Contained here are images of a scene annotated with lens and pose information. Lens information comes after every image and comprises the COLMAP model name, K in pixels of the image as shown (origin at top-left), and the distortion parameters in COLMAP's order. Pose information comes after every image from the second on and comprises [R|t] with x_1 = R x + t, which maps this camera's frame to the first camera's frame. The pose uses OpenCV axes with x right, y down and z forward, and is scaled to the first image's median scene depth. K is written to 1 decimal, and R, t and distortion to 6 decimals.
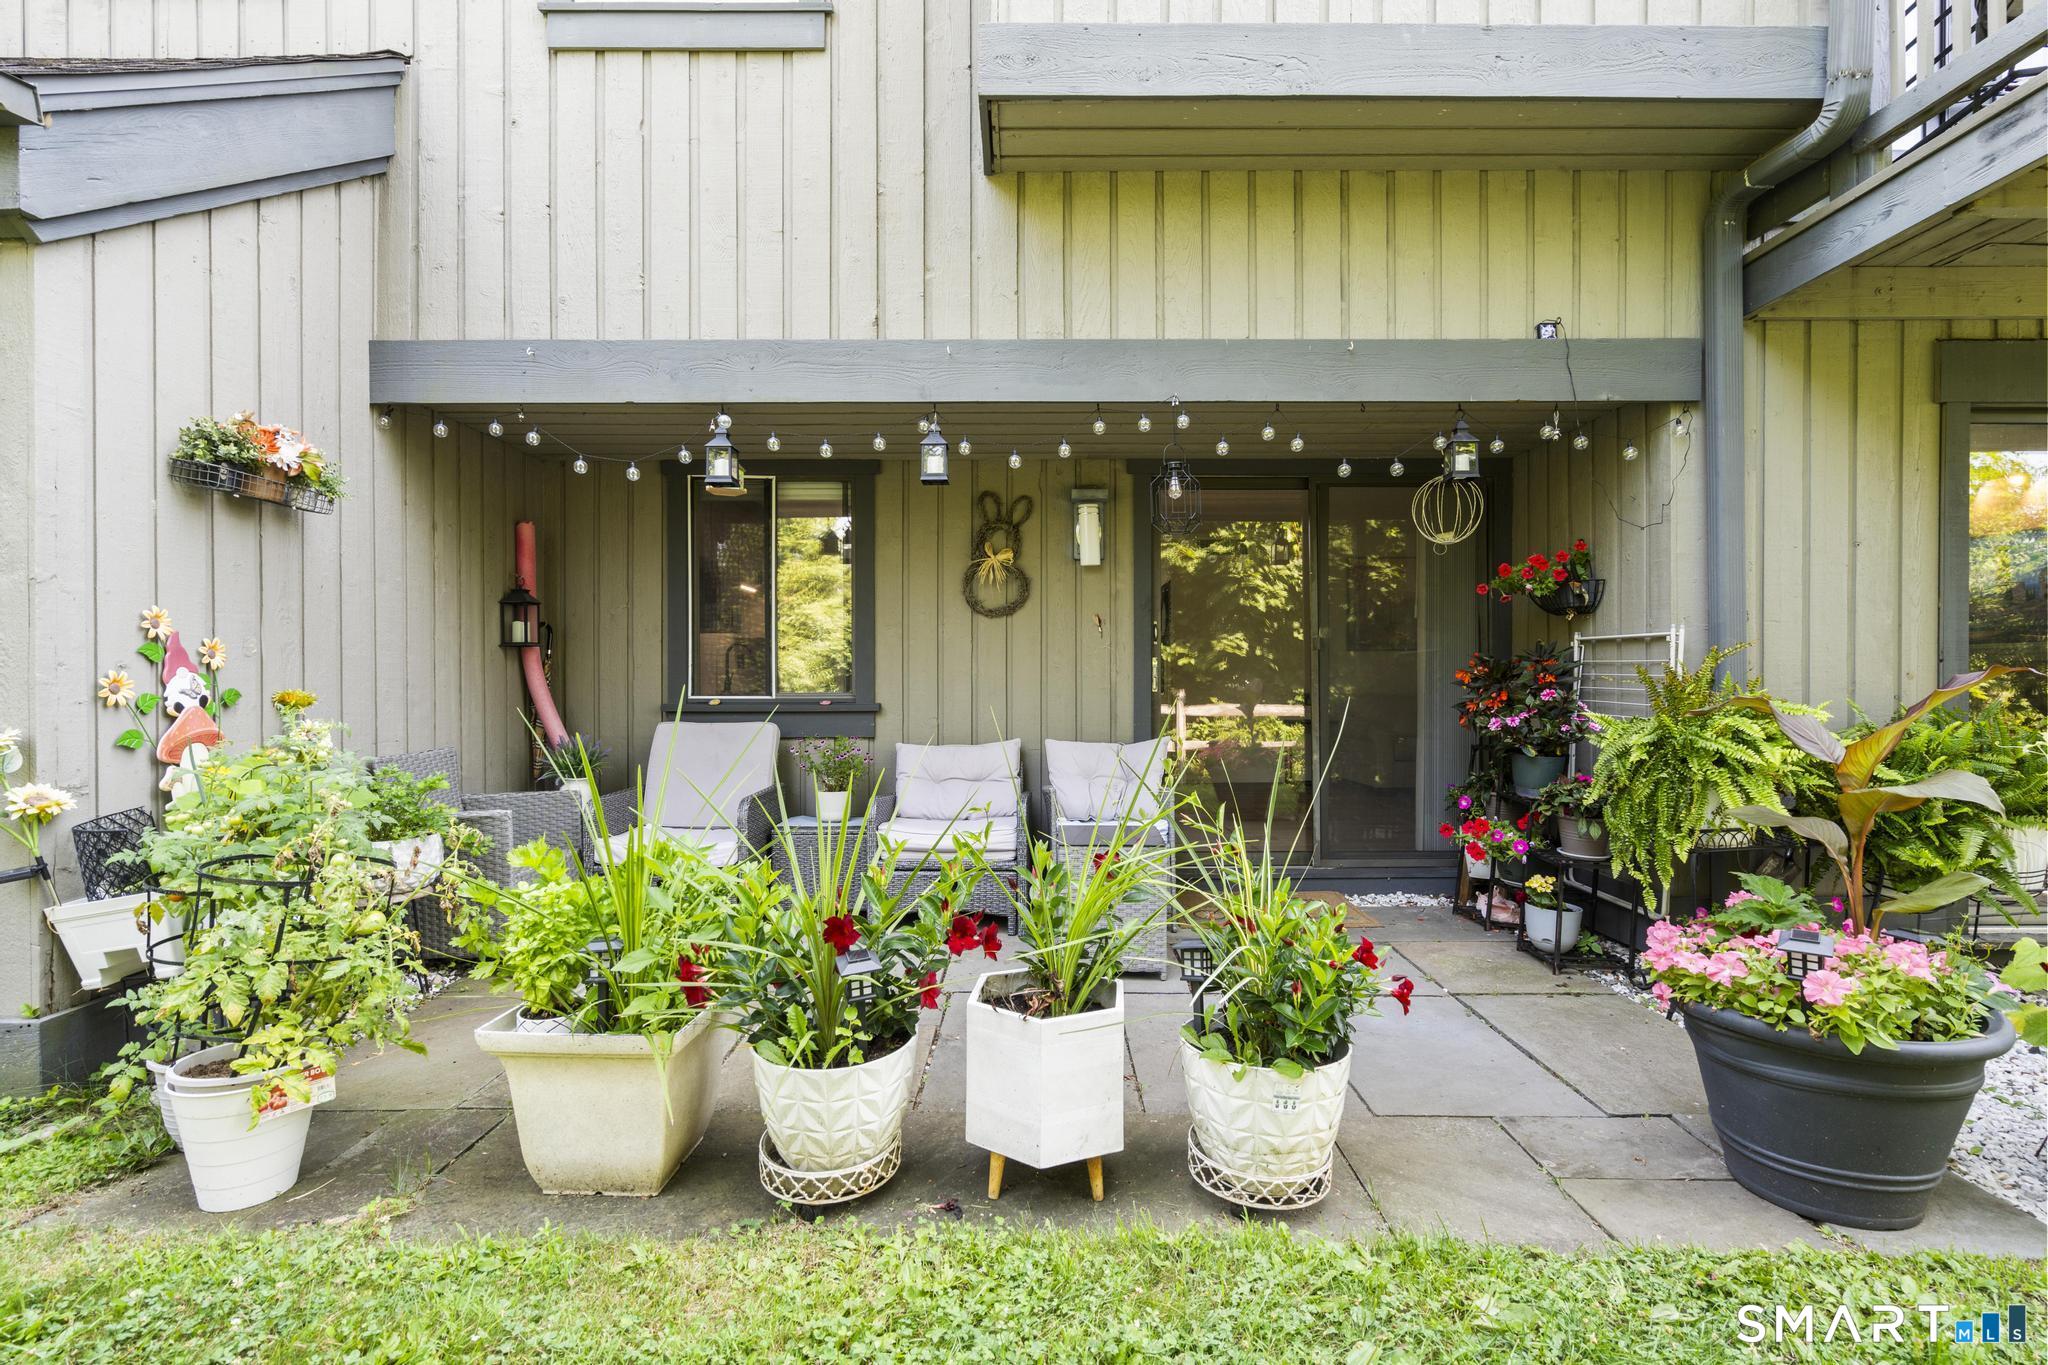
lens RADIAL K [[923.6, 0, 1027.0], [0, 923.6, 680.4], [0, 0, 1]] dist [-0.004369, 0.002627]
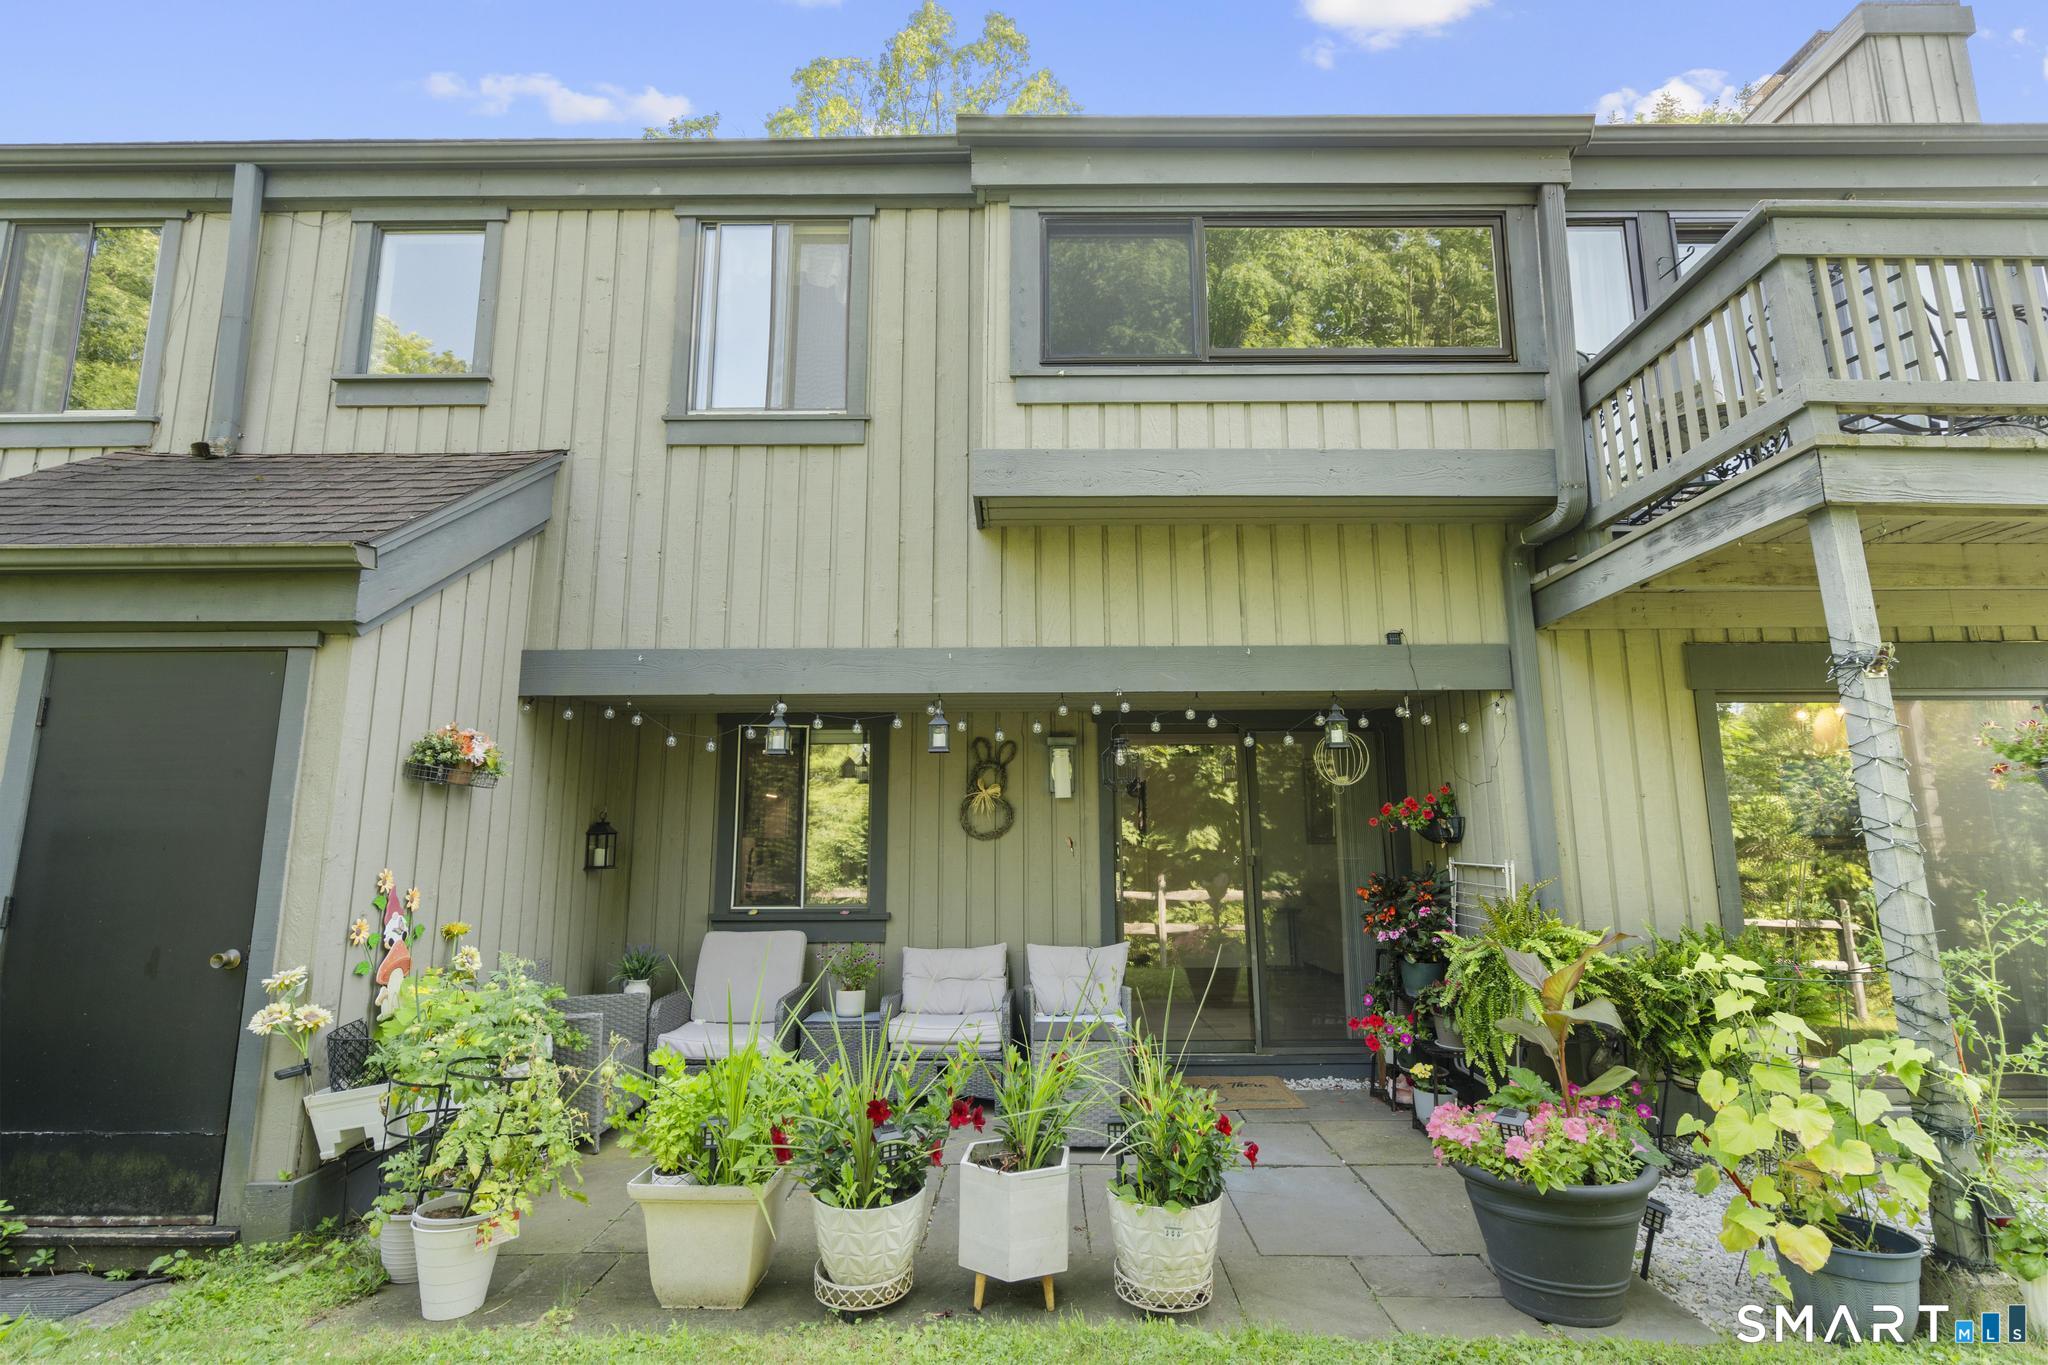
lens RADIAL K [[923.6, 0, 1023.9], [0, 923.6, 687.3], [0, 0, 1]] dist [-0.004369, 0.002627]
pose [[0.999993, -0.003706, 0.000474, 0.021910], [0.003733, 0.985589, -0.169116, -0.084077], [0.000159, 0.169117, 0.985596, -0.326391]]
